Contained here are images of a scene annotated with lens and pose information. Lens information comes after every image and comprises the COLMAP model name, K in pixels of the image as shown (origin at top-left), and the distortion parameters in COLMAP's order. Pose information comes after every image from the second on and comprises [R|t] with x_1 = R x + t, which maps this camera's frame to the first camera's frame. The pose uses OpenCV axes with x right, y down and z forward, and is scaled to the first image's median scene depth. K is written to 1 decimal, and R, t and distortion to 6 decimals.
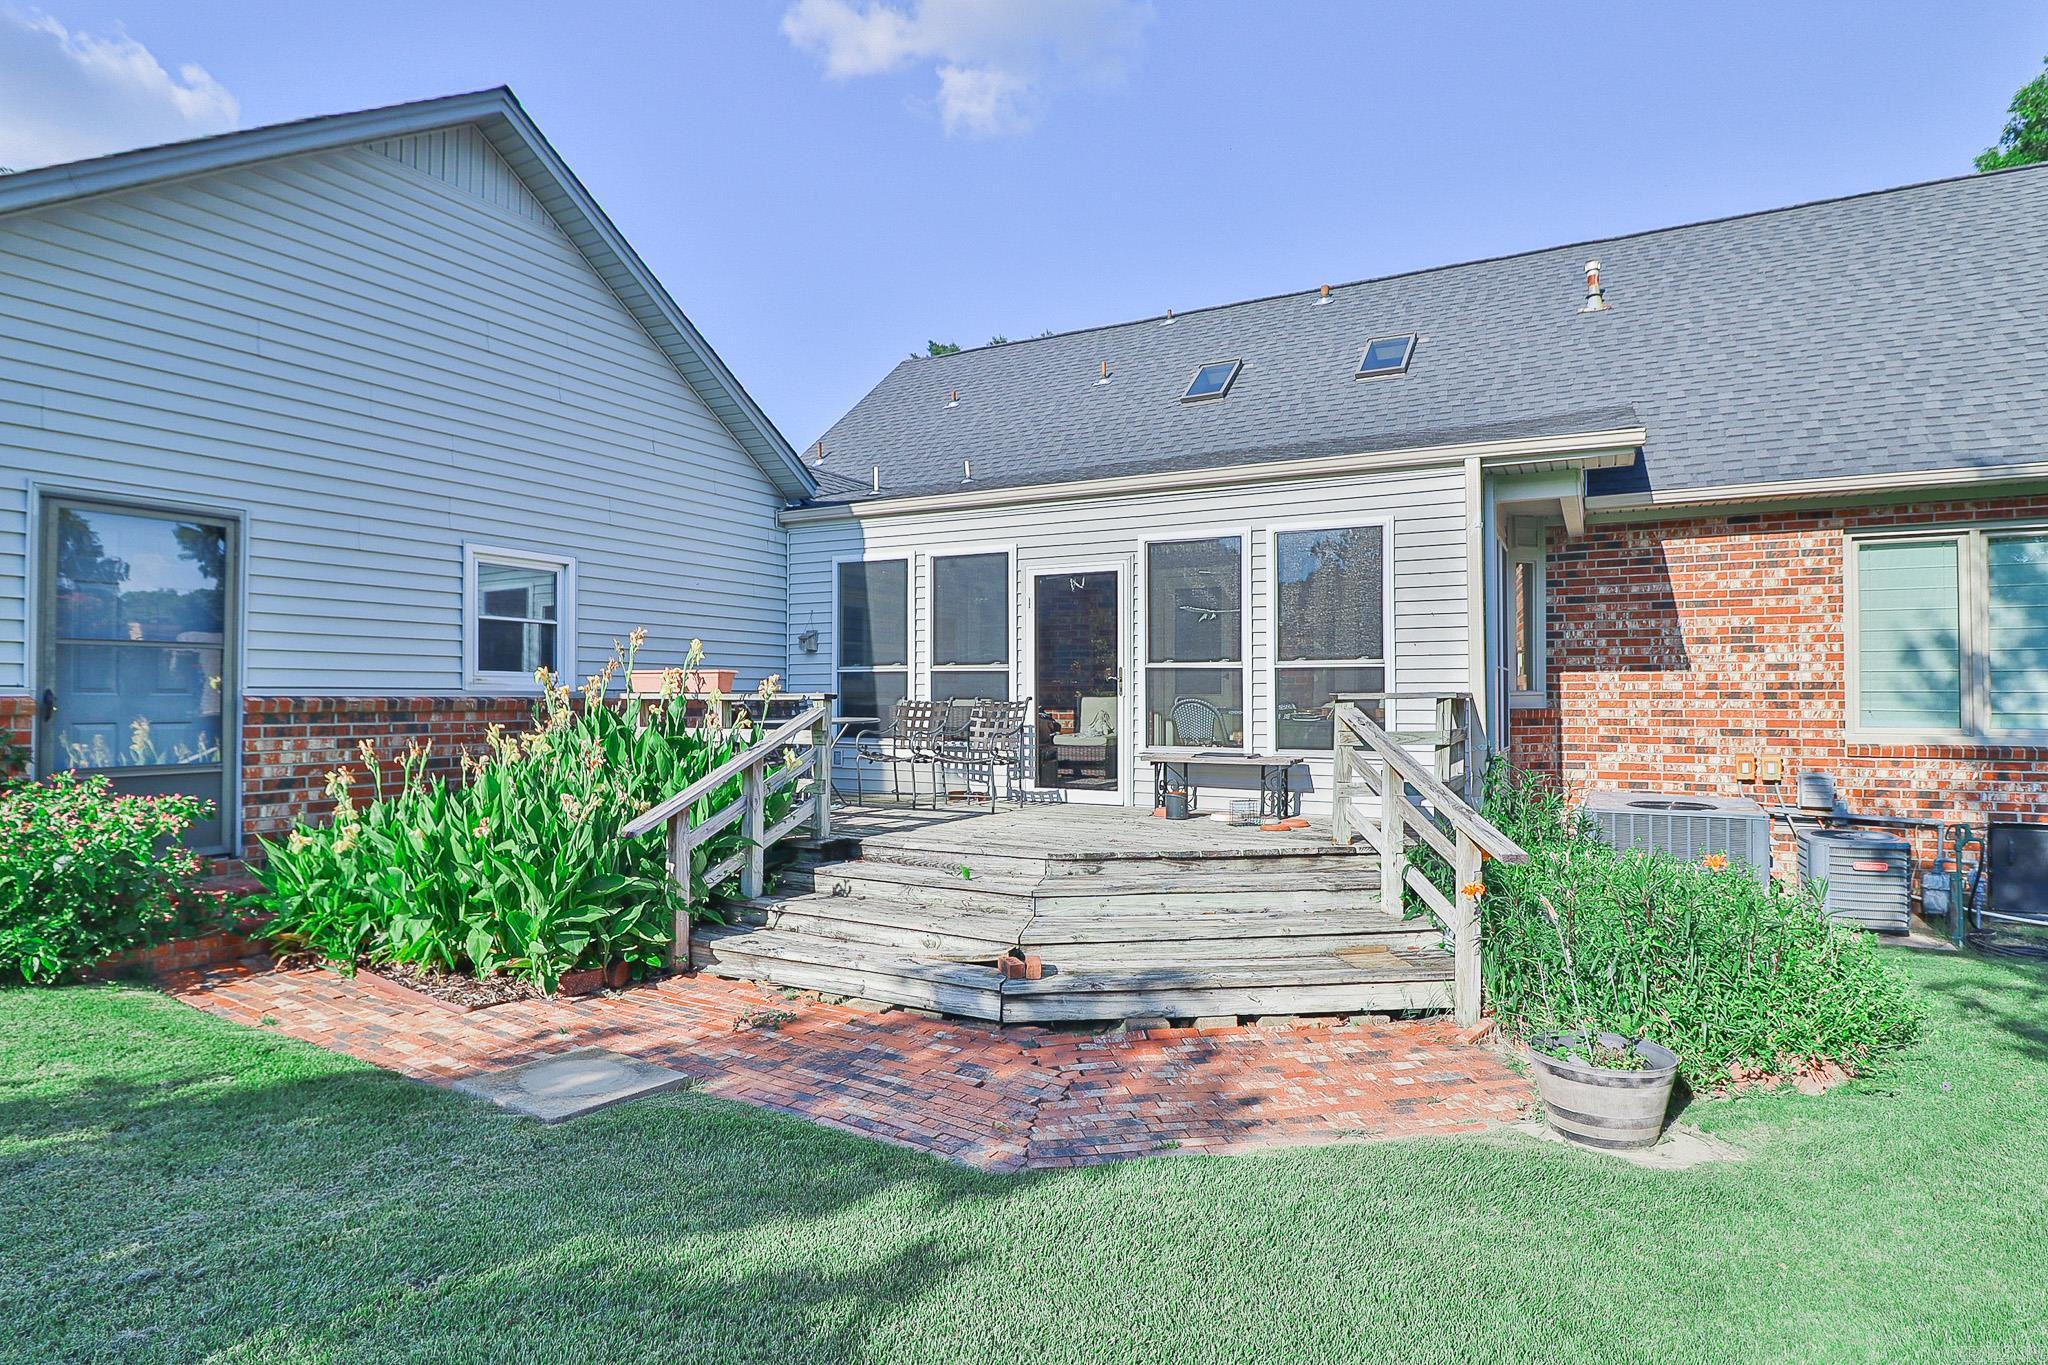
lens RADIAL K [[1060.2, 0, 994.1], [0, 1060.2, 689.3], [0, 0, 1]] dist [-0.005778, -0.009983]
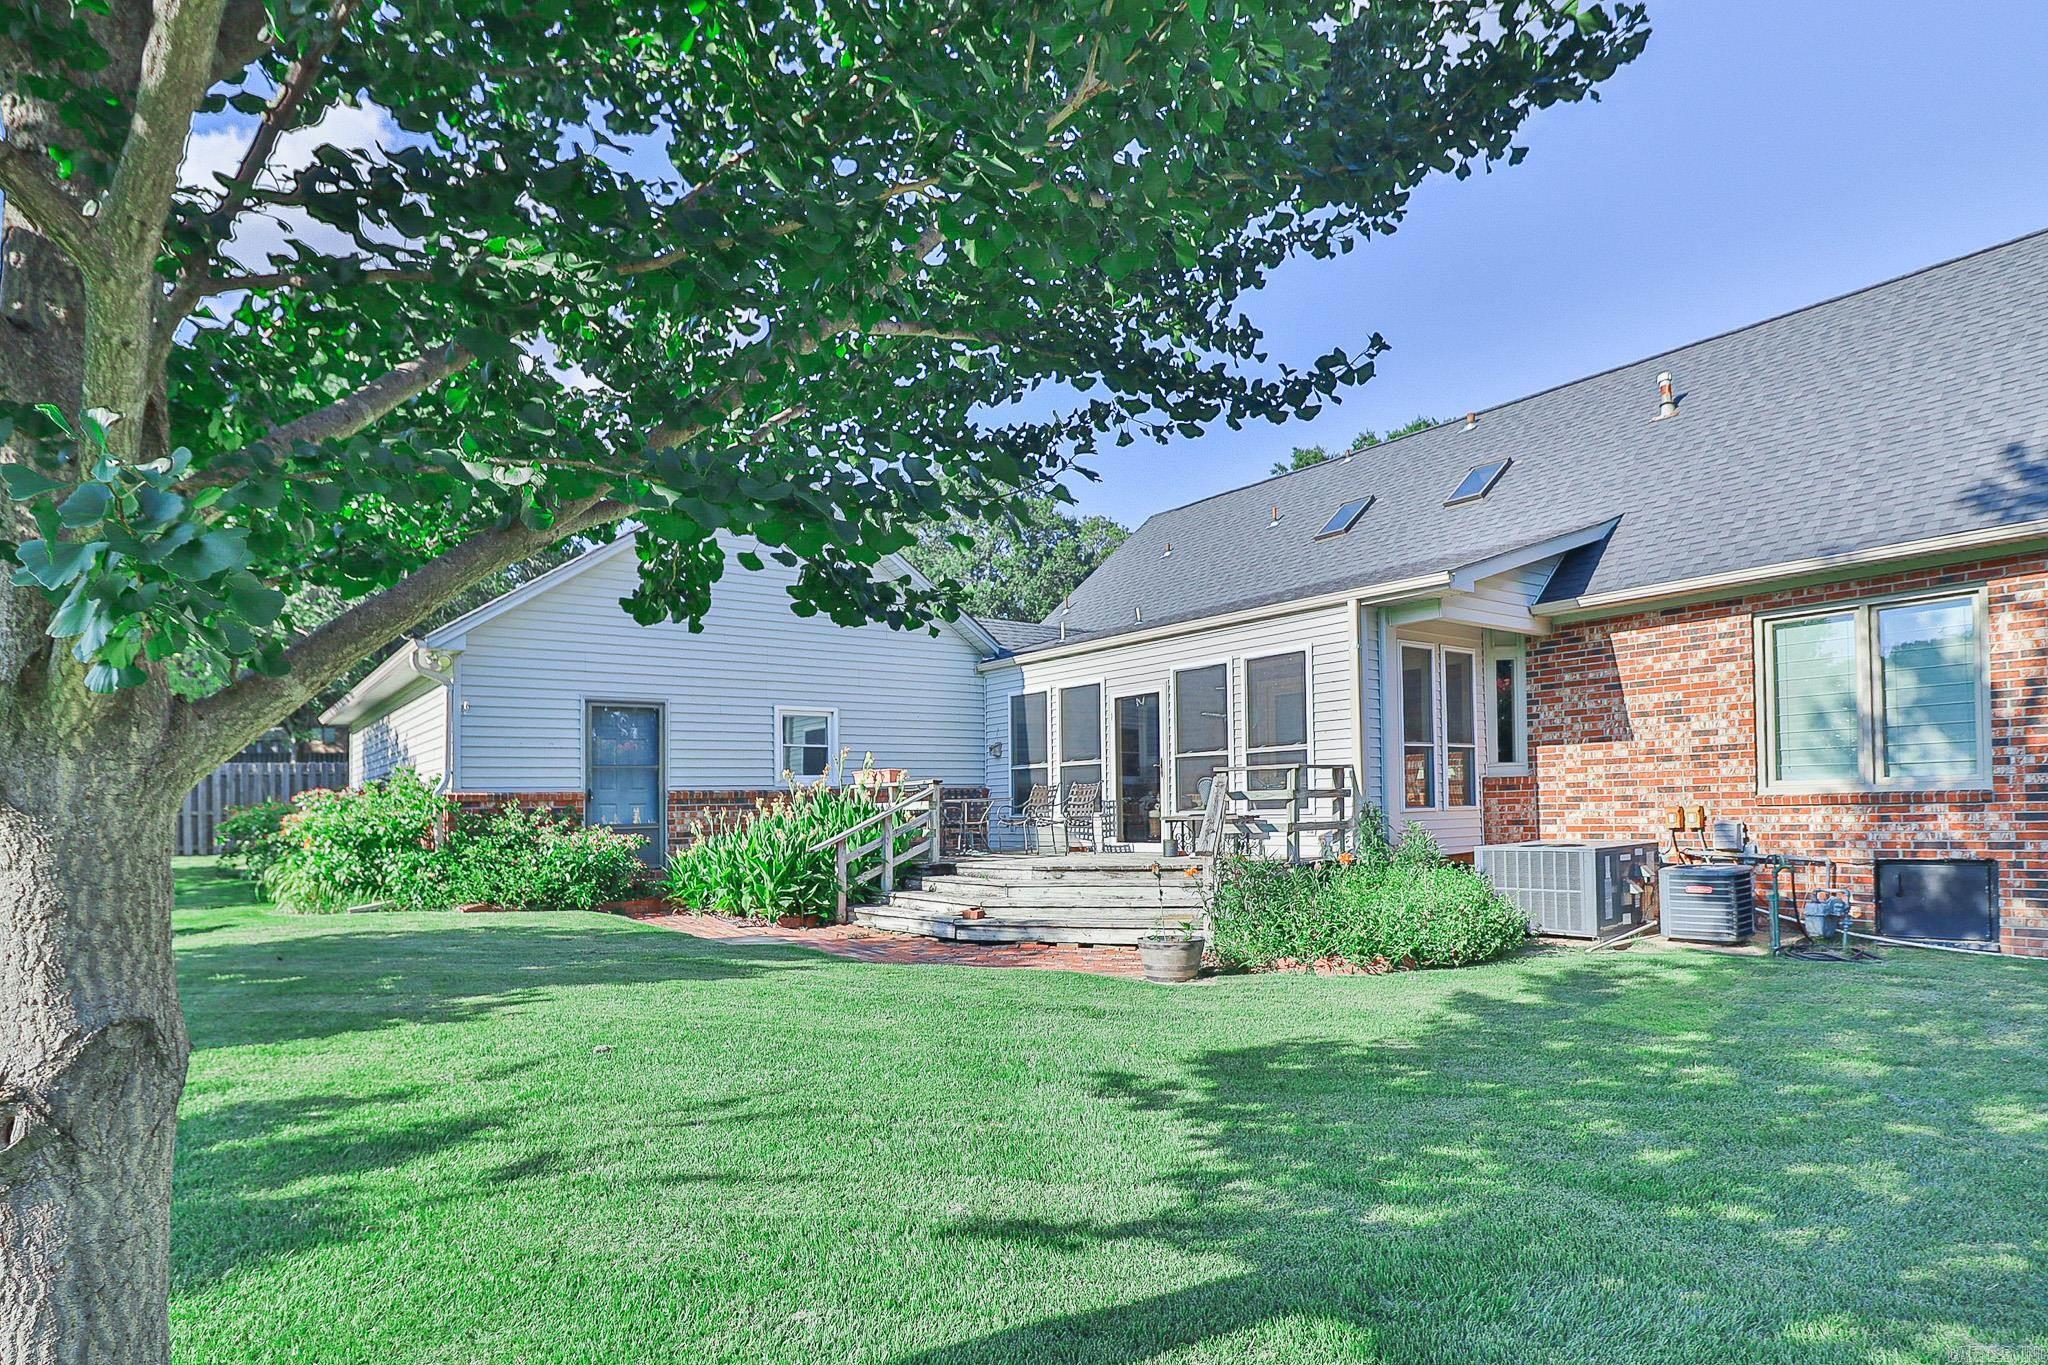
lens RADIAL K [[1060.2, 0, 942.2], [0, 1060.2, 808.6], [0, 0, 1]] dist [-0.005778, -0.009983]
pose [[0.896647, -0.023062, -0.442146, 0.506093], [0.026972, 0.999633, 0.002557, 0.038382], [0.441925, -0.014219, 0.896939, -0.455868]]
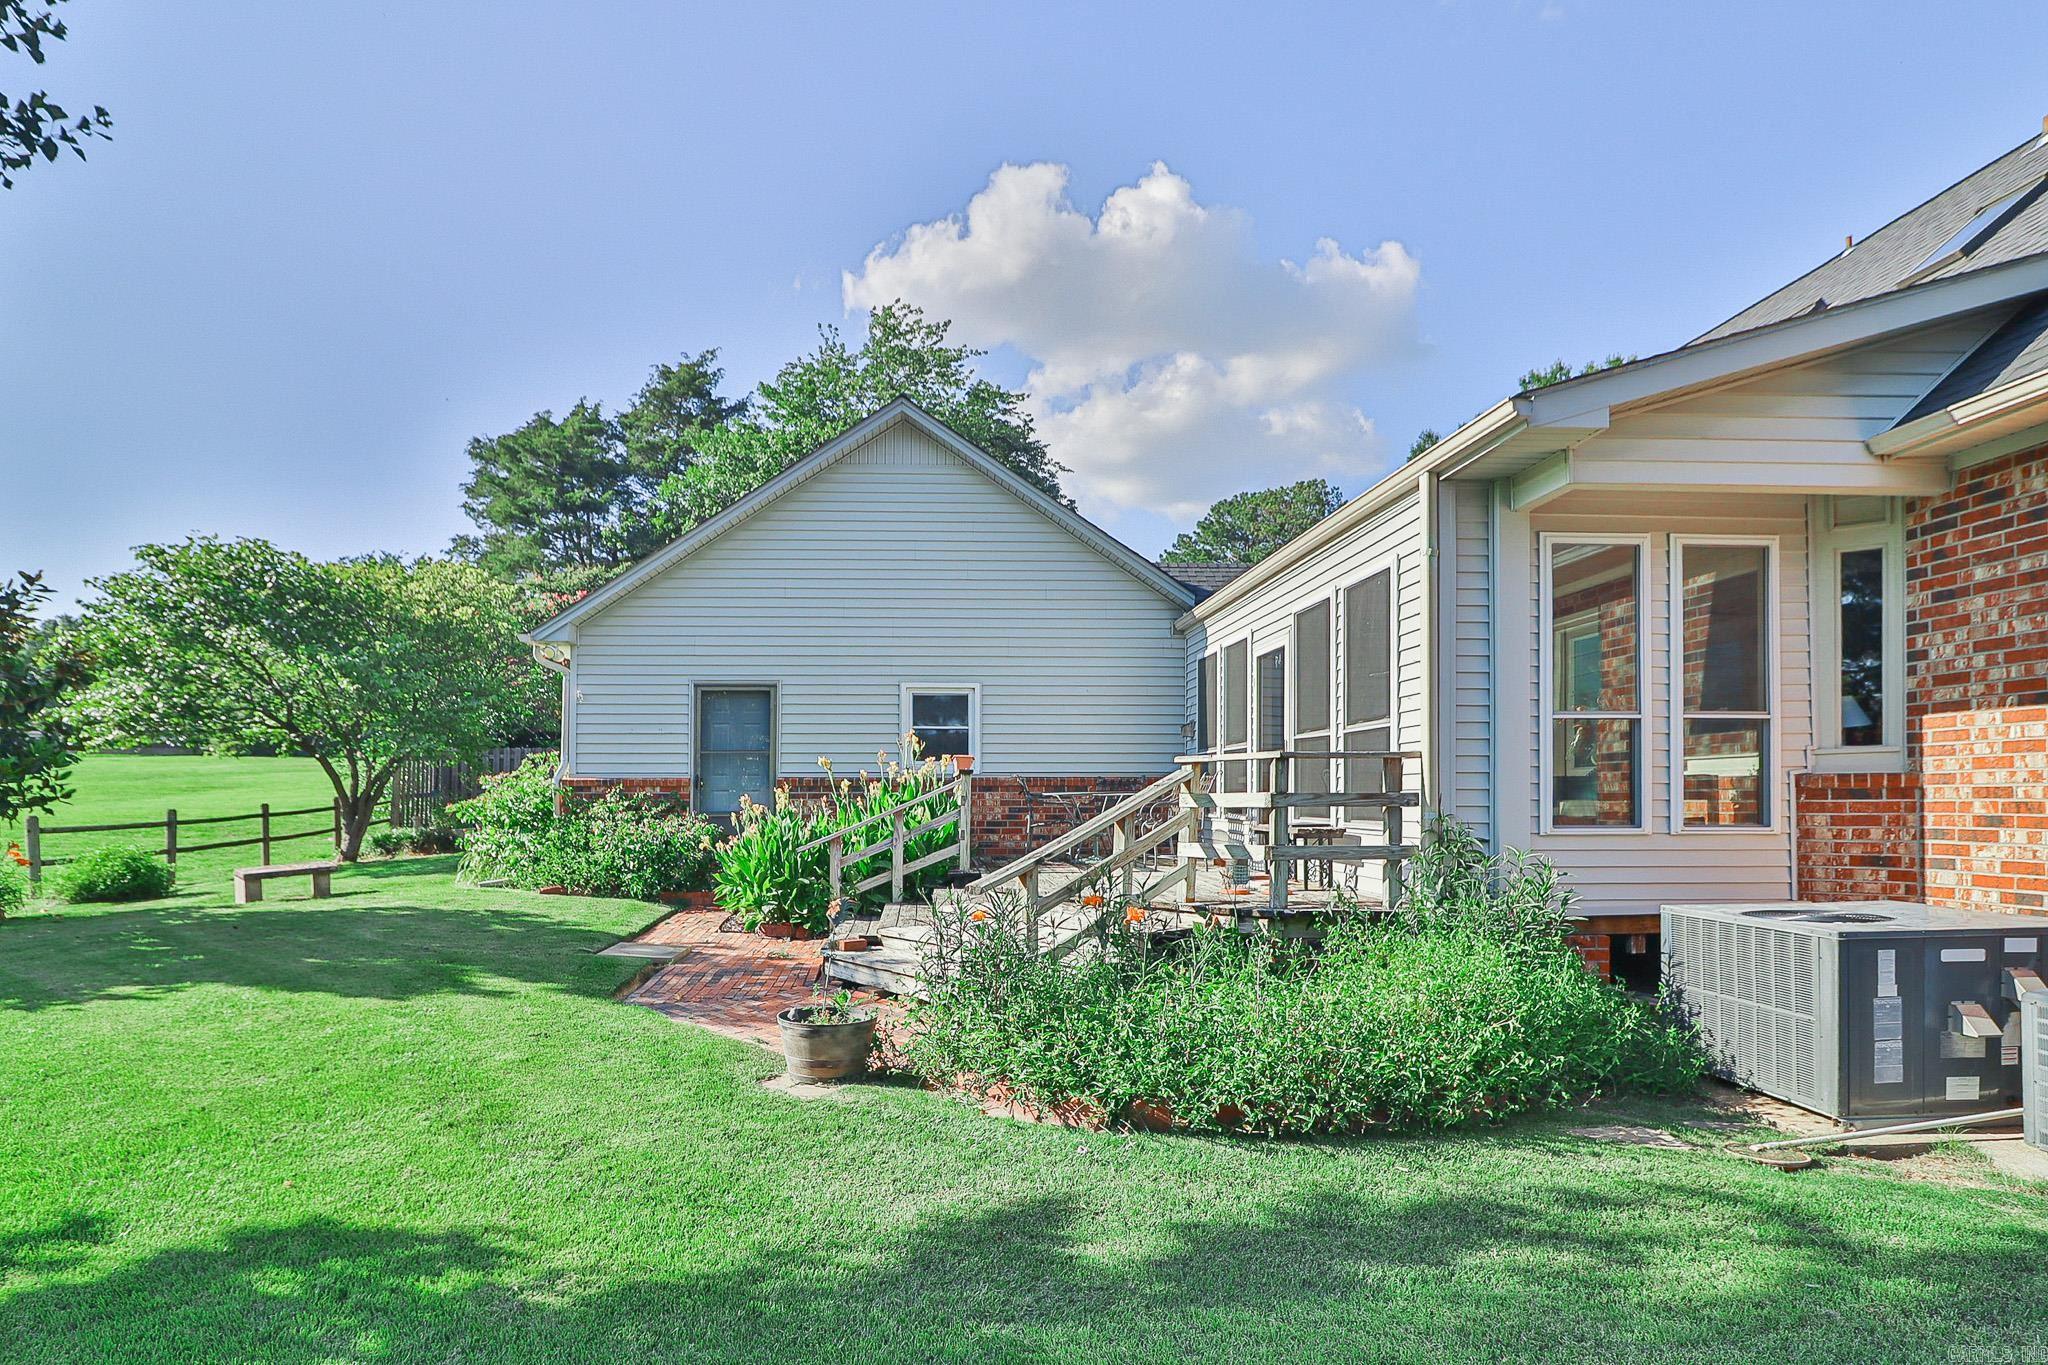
lens RADIAL K [[1060.2, 0, 965.7], [0, 1060.2, 790.1], [0, 0, 1]] dist [-0.005778, -0.009983]
pose [[0.524888, -0.006981, -0.851143, 0.848402], [0.006801, 0.999969, -0.004007, 0.030483], [0.851144, -0.003686, 0.524919, 0.212174]]
